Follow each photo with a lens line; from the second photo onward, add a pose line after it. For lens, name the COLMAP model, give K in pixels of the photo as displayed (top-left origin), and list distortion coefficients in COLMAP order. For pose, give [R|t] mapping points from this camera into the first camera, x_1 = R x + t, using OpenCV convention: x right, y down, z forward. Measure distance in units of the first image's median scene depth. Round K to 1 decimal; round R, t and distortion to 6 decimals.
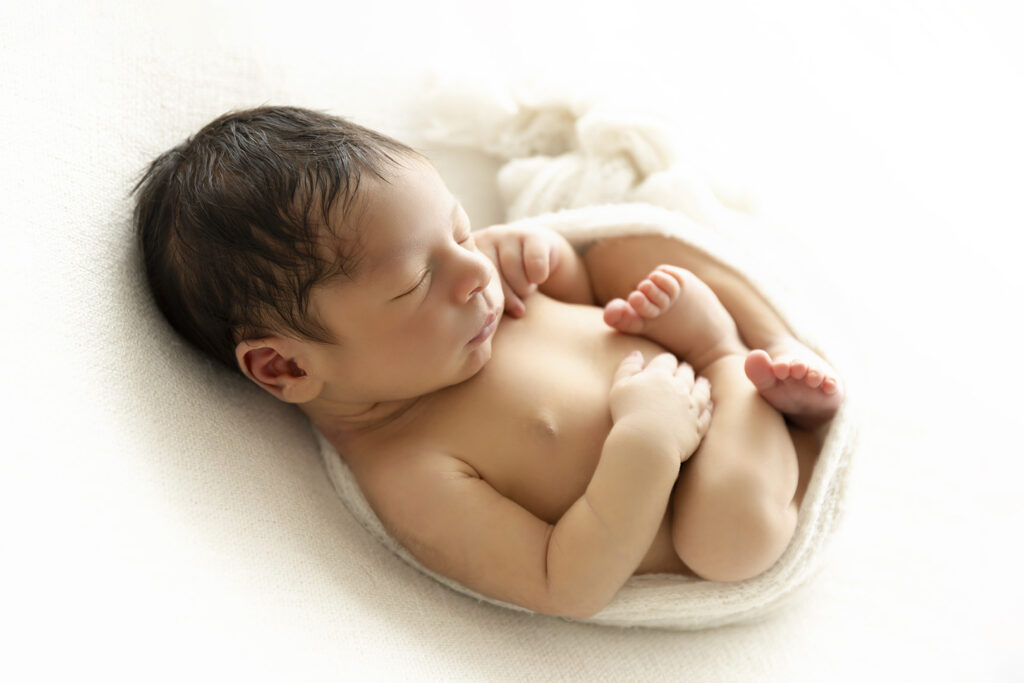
lens RADIAL K [[1812.8, 0, 512.0], [0, 1812.8, 341.5], [0, 0, 1]] dist [-0.047296, 0.038618]
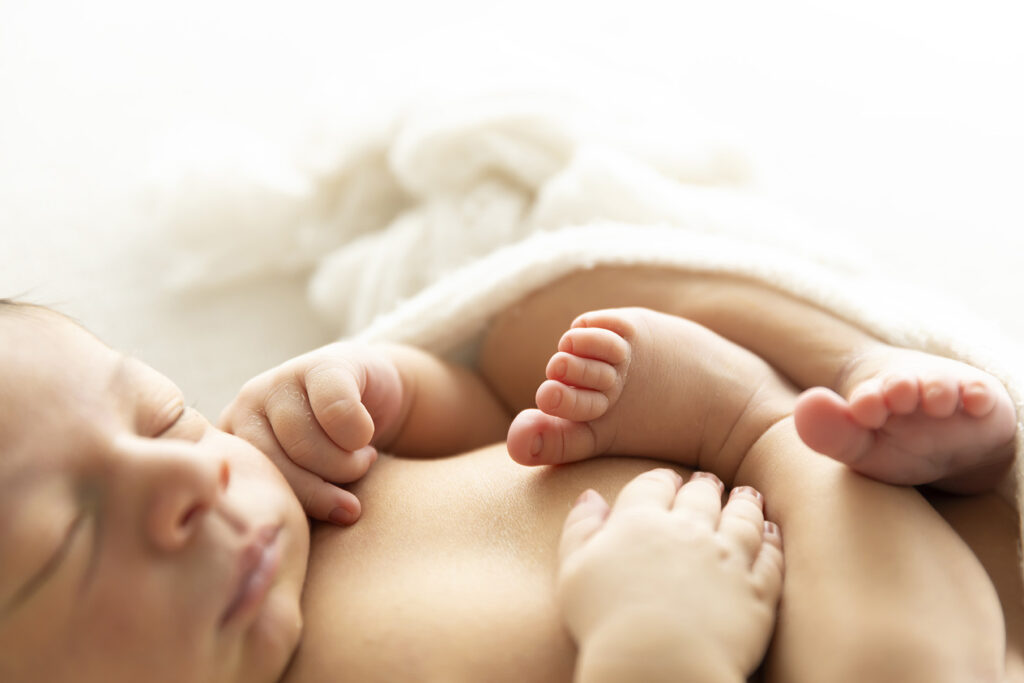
lens RADIAL K [[1812.8, 0, 512.0], [0, 1812.8, 341.5], [0, 0, 1]] dist [-0.047296, 0.038618]
pose [[0.912005, -0.402817, -0.077360, 0.104174], [0.392222, 0.911623, -0.122906, 0.020694], [0.120032, 0.081749, 0.989399, 0.499013]]
